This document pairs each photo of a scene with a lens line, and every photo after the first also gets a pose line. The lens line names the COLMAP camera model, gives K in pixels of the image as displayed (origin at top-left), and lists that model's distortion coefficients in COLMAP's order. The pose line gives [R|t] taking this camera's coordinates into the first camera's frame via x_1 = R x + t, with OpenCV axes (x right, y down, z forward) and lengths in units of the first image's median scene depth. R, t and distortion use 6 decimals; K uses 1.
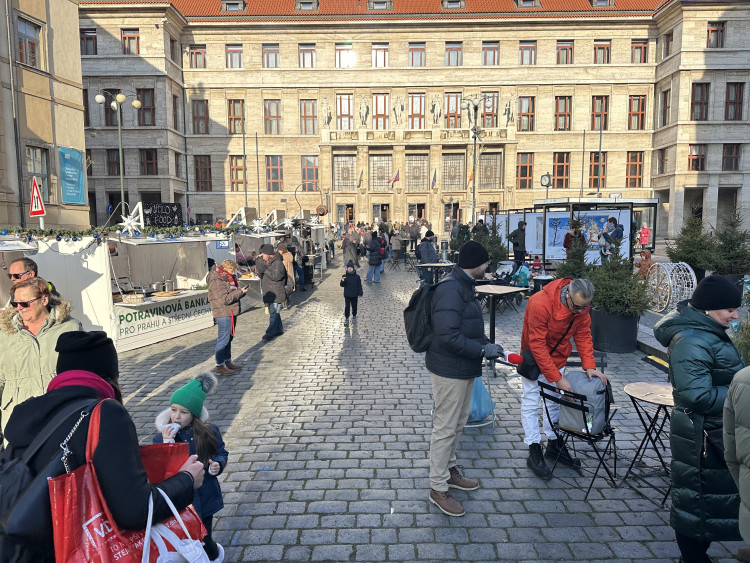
lens RADIAL K [[518.3, 0, 375.0], [0, 518.3, 281.5], [0, 0, 1]] dist [0.041577, -0.050450]
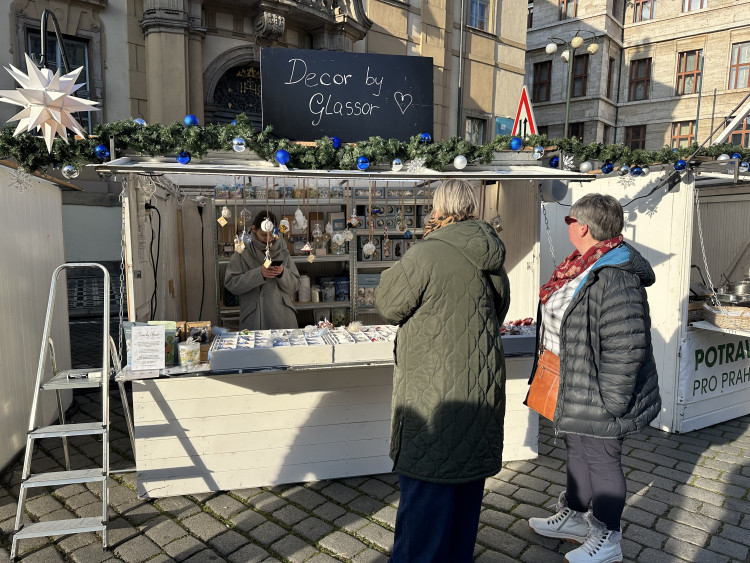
lens RADIAL K [[518.3, 0, 375.0], [0, 518.3, 281.5], [0, 0, 1]] dist [0.041577, -0.050450]
pose [[0.756948, 0.096407, -0.646324, -0.088910], [-0.086361, 0.995141, 0.047294, 0.002060], [0.647743, 0.020018, 0.761596, 0.103702]]
